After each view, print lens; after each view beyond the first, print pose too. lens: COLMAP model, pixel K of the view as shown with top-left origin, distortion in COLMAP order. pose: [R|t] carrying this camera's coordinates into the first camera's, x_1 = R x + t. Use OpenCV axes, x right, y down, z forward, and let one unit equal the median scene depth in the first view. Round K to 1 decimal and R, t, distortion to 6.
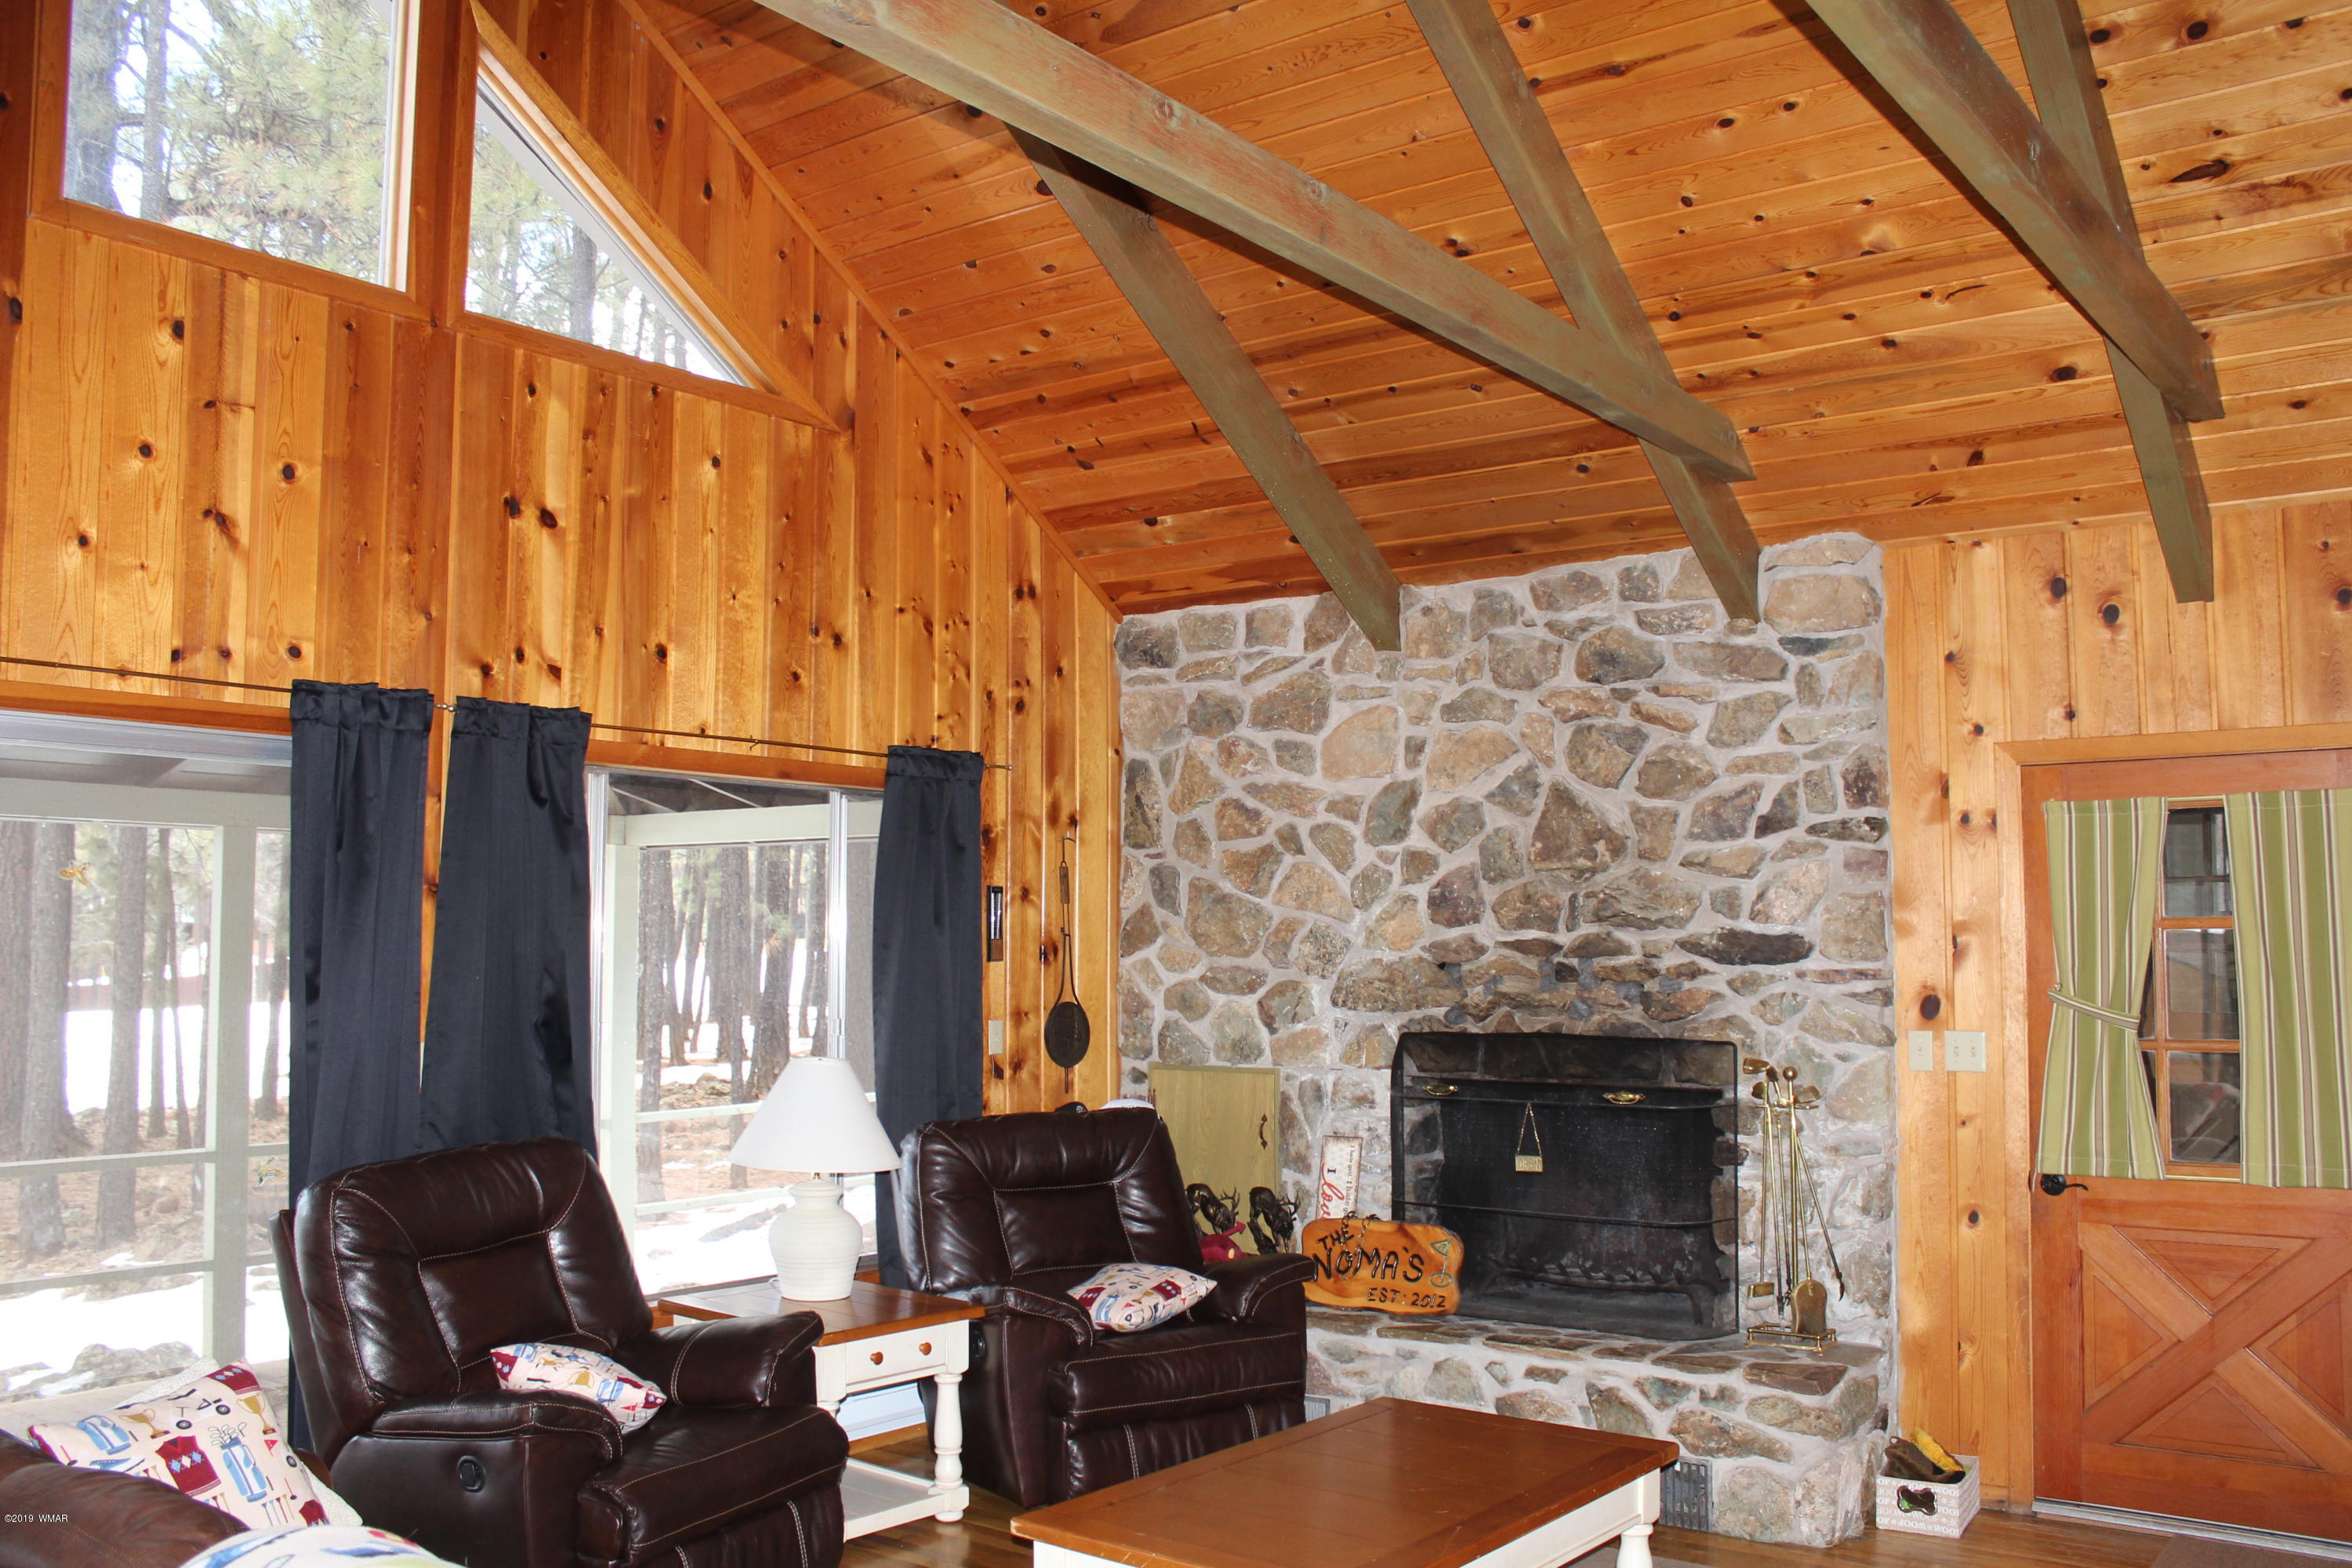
lens RADIAL K [[1986.1, 0, 1184.9], [0, 1986.1, 813.2], [0, 0, 1]] dist [-0.168534, 0.166442]
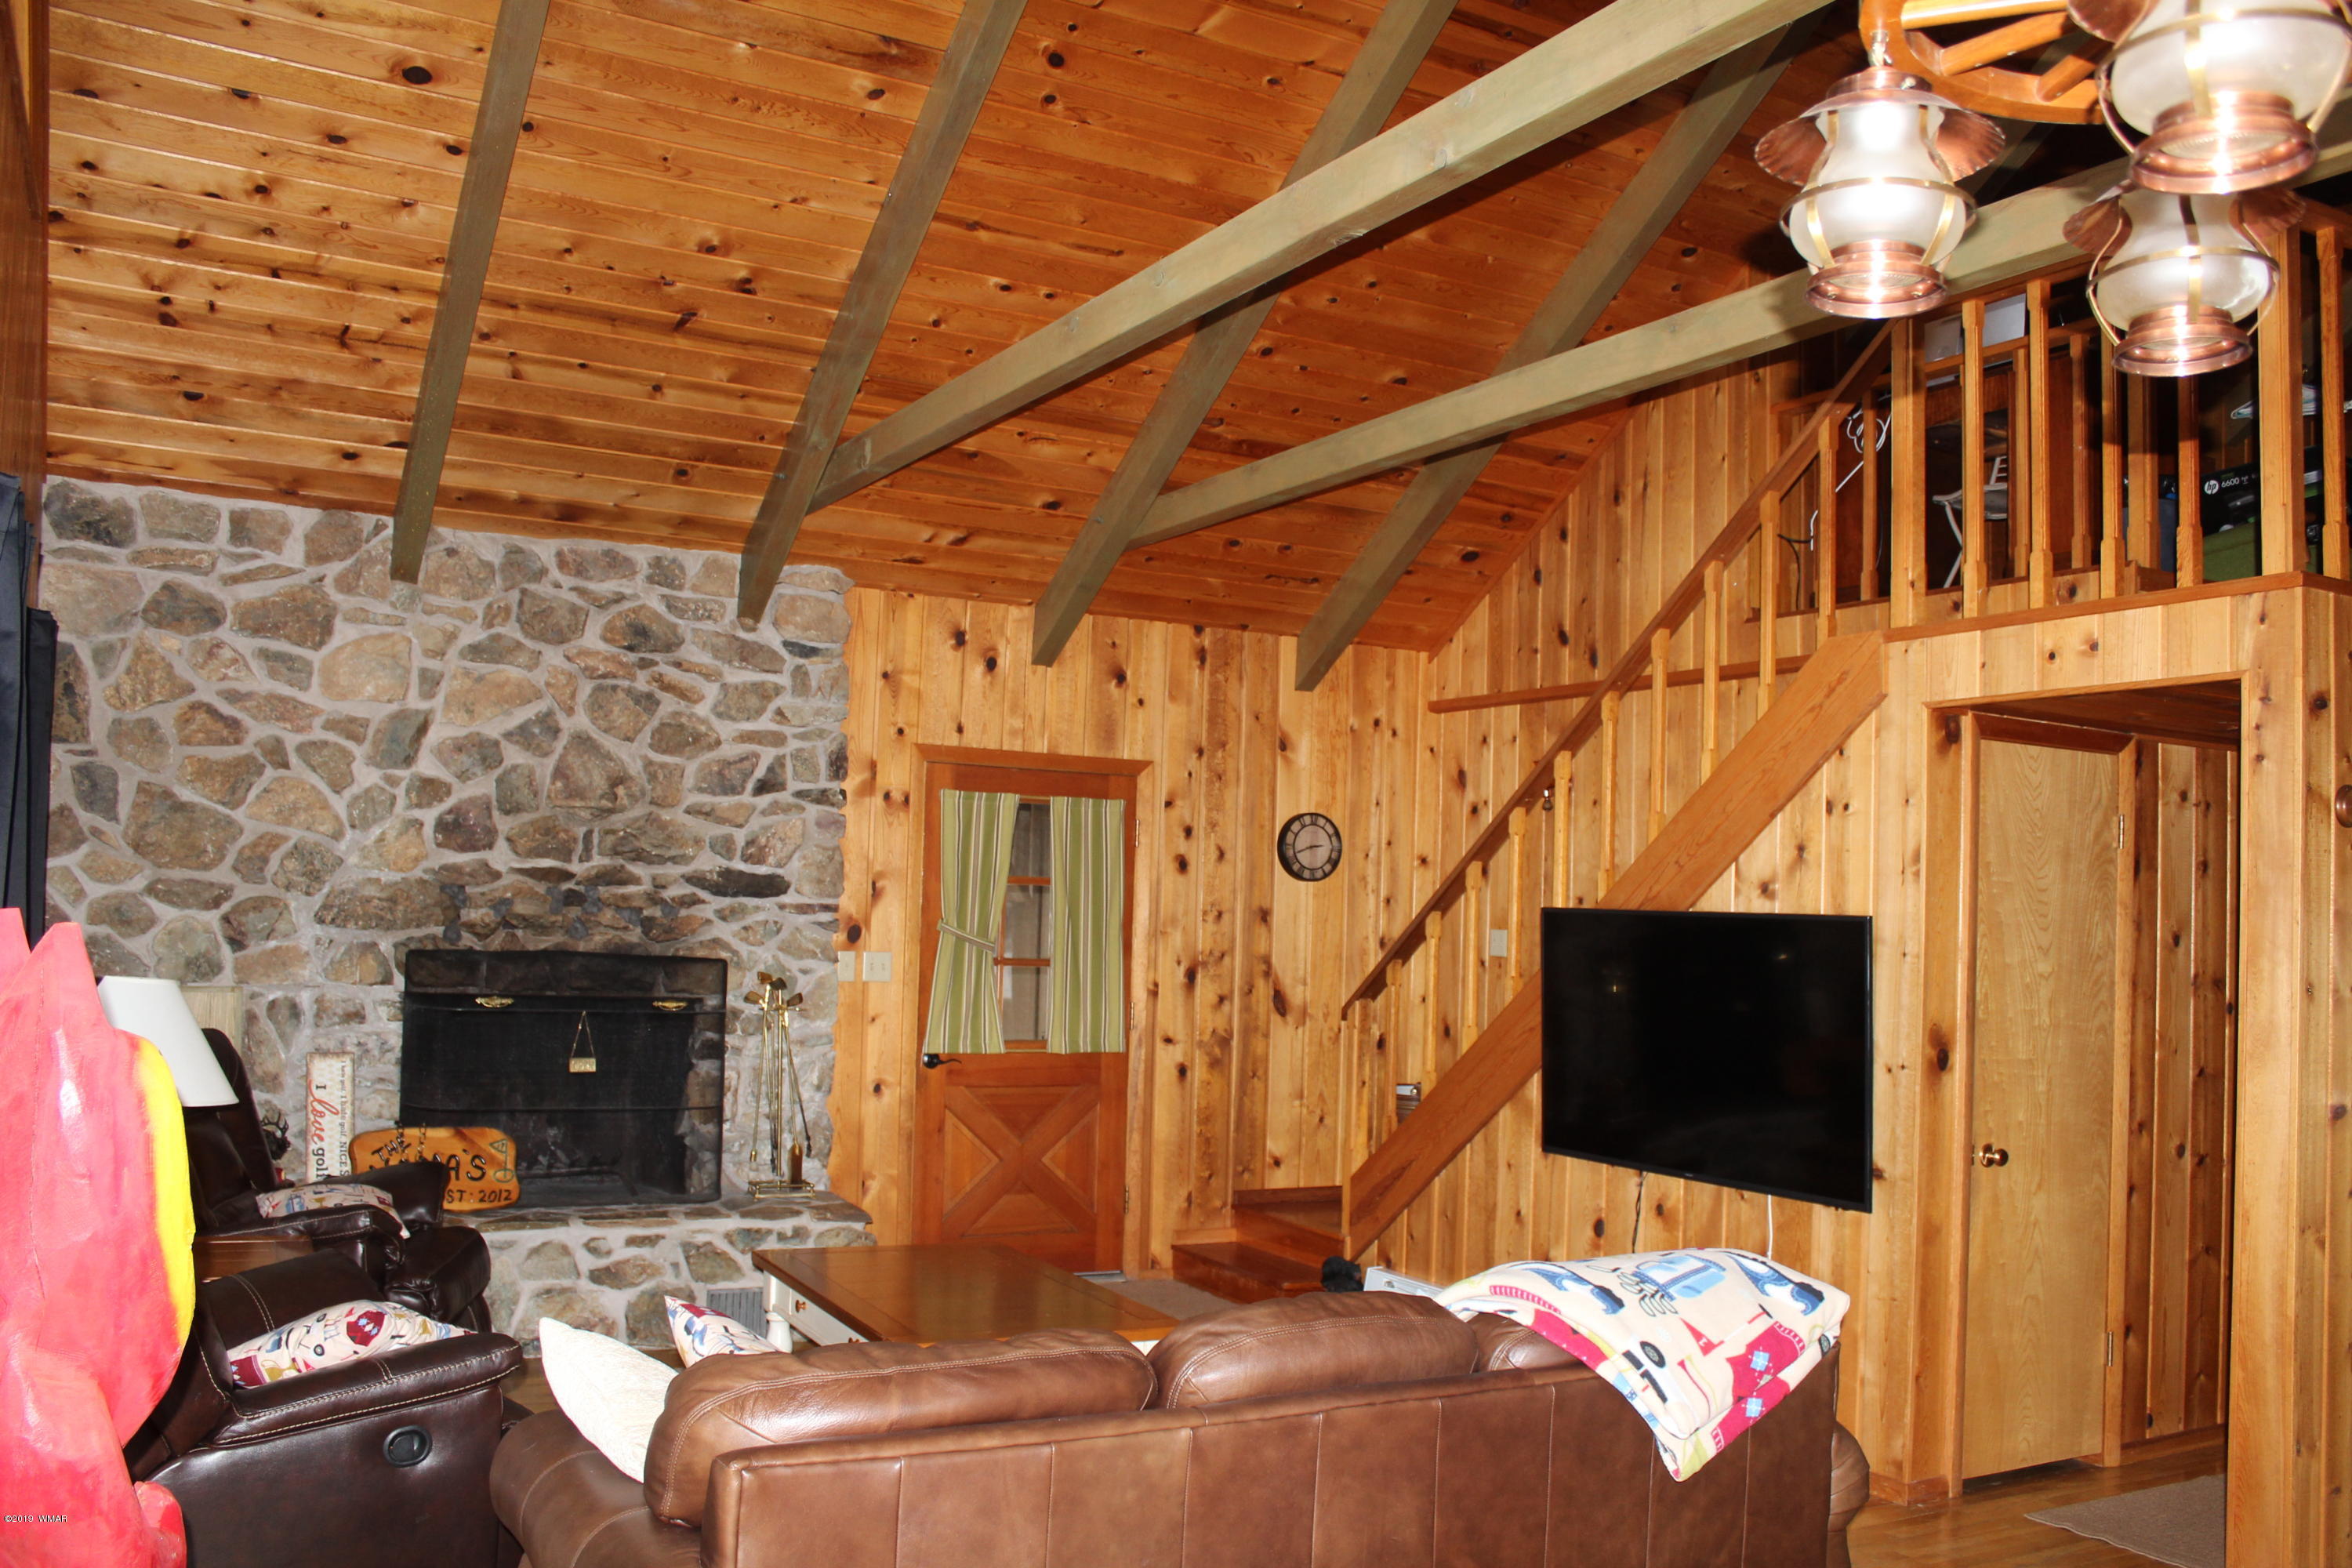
lens RADIAL K [[1986.1, 0, 1184.9], [0, 1986.1, 813.2], [0, 0, 1]] dist [-0.168534, 0.166442]
pose [[0.397775, 0.062604, 0.915345, -0.699240], [-0.092727, 0.995304, -0.027777, 0.030565], [-0.912785, -0.073829, 0.401712, 0.226749]]
